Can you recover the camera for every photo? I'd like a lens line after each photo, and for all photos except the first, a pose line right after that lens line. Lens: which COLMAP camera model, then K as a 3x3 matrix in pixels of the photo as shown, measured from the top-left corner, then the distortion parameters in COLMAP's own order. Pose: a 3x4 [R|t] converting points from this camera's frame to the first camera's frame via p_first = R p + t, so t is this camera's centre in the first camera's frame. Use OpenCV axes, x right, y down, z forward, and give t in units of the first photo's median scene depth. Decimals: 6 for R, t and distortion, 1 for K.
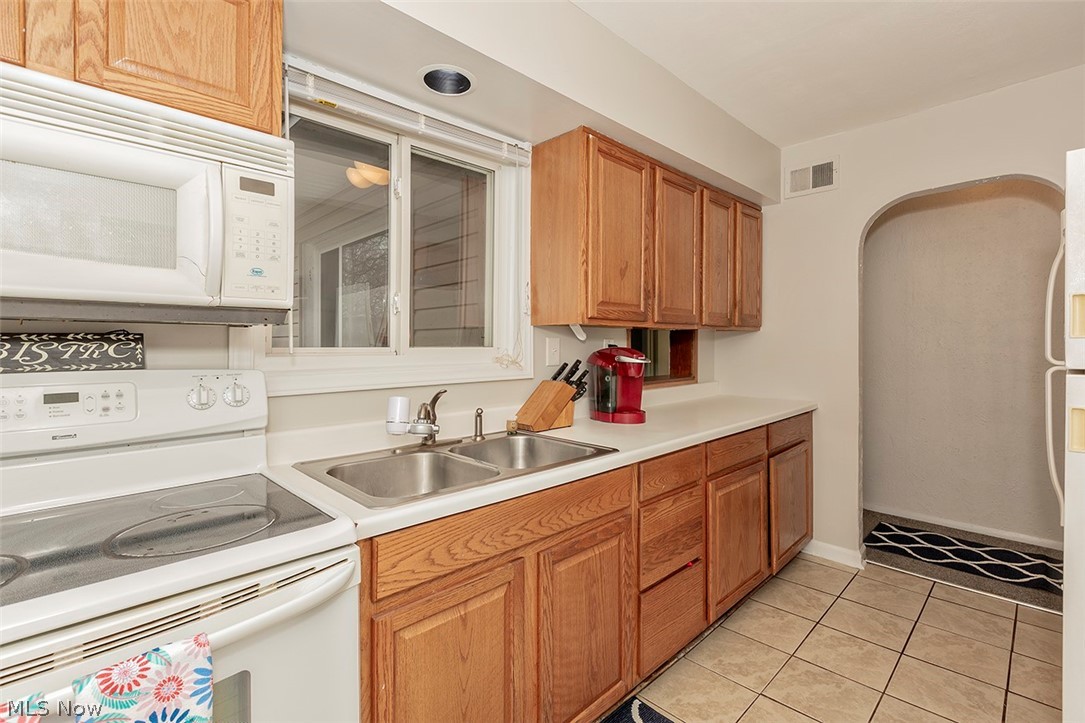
lens RADIAL K [[492.5, 0, 545.7], [0, 492.5, 333.9], [0, 0, 1]] dist [0.001658, 0.000157]
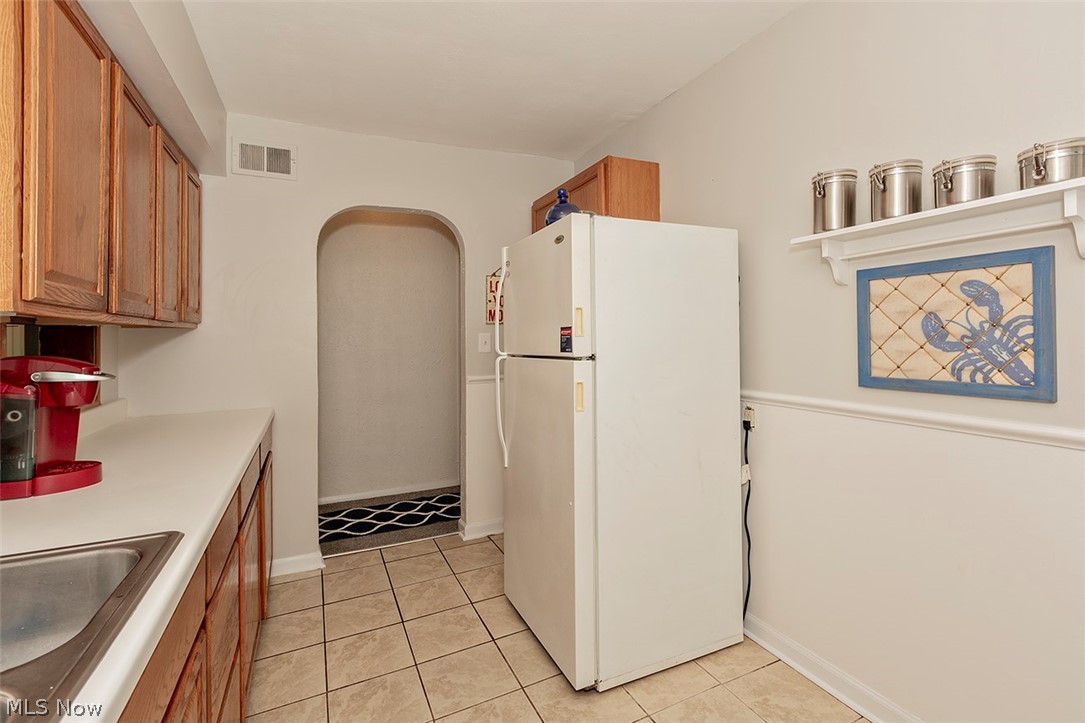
lens RADIAL K [[492.5, 0, 545.7], [0, 492.5, 333.9], [0, 0, 1]] dist [0.001658, 0.000157]
pose [[0.329653, 0.000813, 0.944102, -0.160309], [-0.003276, 0.999995, 0.000282, 0.000181], [-0.944096, -0.003186, 0.329654, 0.248786]]
